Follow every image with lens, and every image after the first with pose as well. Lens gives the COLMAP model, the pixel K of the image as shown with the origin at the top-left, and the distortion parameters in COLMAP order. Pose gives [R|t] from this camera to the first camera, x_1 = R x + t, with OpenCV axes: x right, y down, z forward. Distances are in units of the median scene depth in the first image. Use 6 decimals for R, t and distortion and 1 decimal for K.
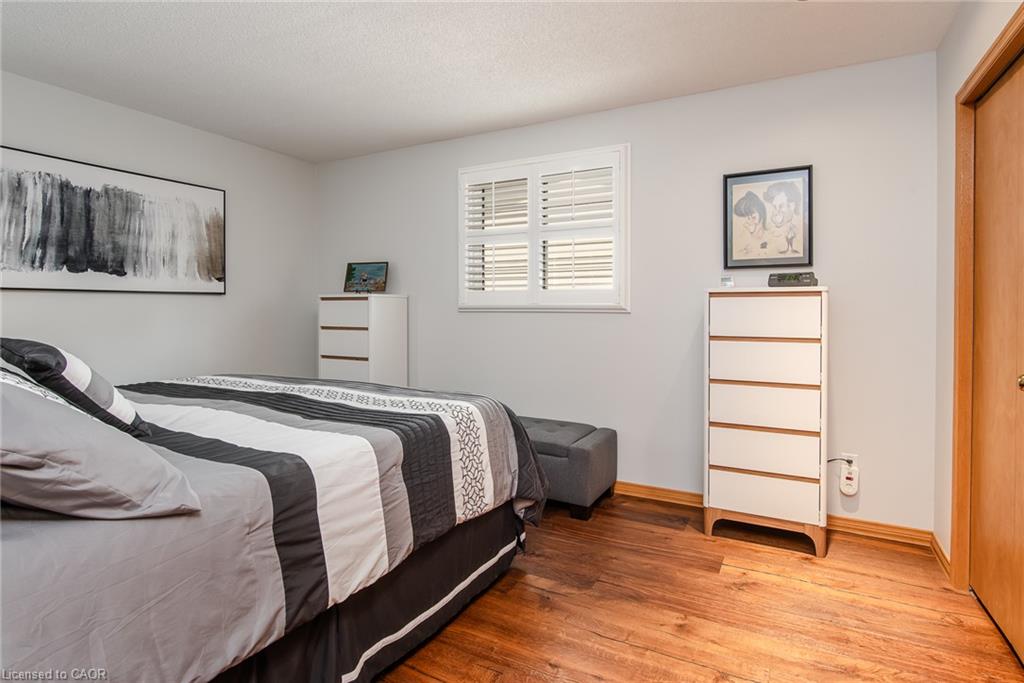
lens RADIAL K [[525.8, 0, 506.7], [0, 525.8, 308.9], [0, 0, 1]] dist [-0.008076, -0.000815]
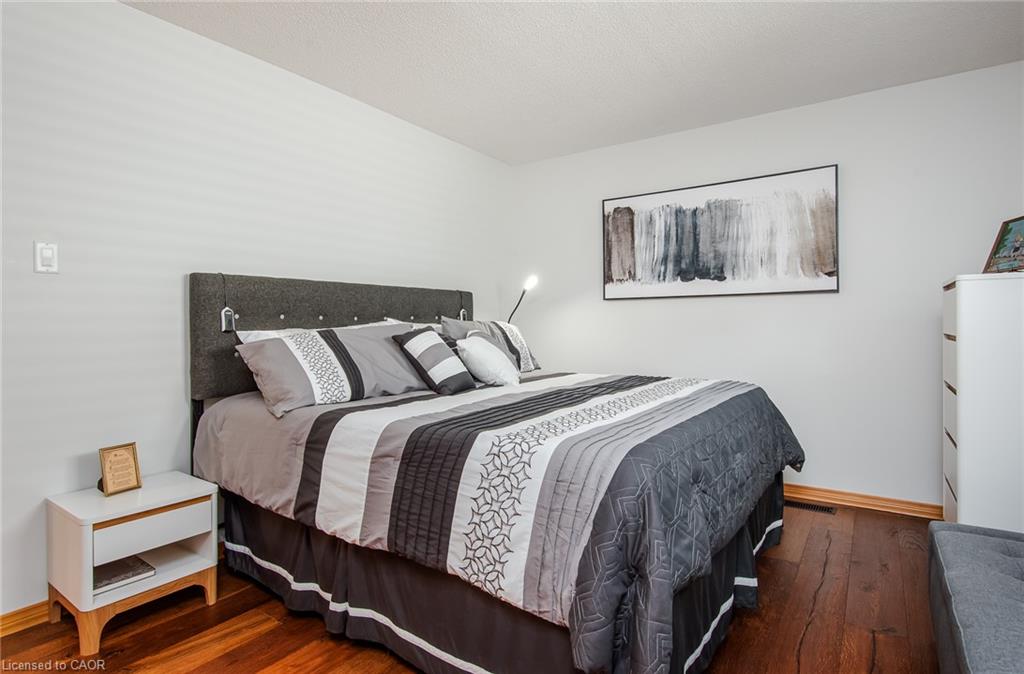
lens RADIAL K [[529.1, 0, 511.6], [0, 529.1, 329.2], [0, 0, 1]] dist [-0.001515, -0.000130]
pose [[-0.099173, 0.011479, -0.995004, 0.402801], [0.006433, 0.999920, 0.010894, 0.022603], [0.995049, -0.005320, -0.099239, 0.695387]]
